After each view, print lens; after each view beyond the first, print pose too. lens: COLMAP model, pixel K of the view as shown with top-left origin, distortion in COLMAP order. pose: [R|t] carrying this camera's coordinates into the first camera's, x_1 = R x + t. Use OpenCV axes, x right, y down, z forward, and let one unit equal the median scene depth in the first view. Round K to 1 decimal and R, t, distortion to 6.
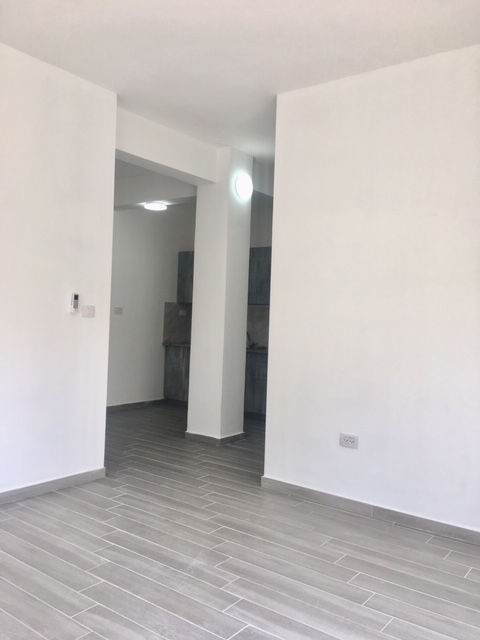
lens RADIAL K [[544.8, 0, 240.0], [0, 544.8, 320.0], [0, 0, 1]] dist [0.003447, 0.001367]
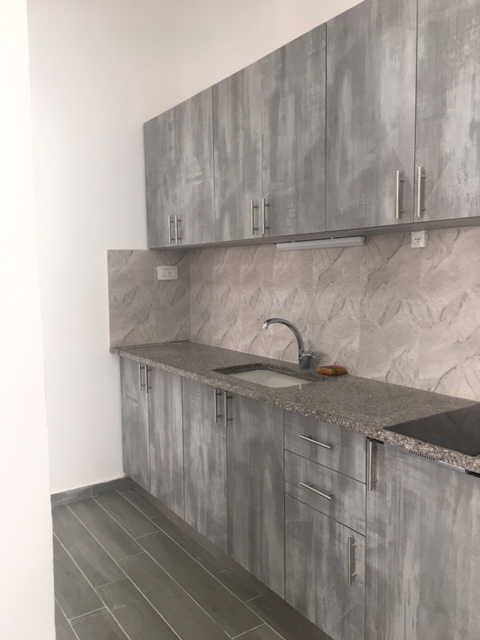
lens RADIAL K [[544.8, 0, 240.0], [0, 544.8, 320.0], [0, 0, 1]] dist [0.003447, 0.001367]
pose [[0.940563, -0.021810, -0.338918, 0.093464], [0.049974, 0.995961, 0.074595, -0.005978], [0.335922, -0.087098, 0.937854, 0.641914]]
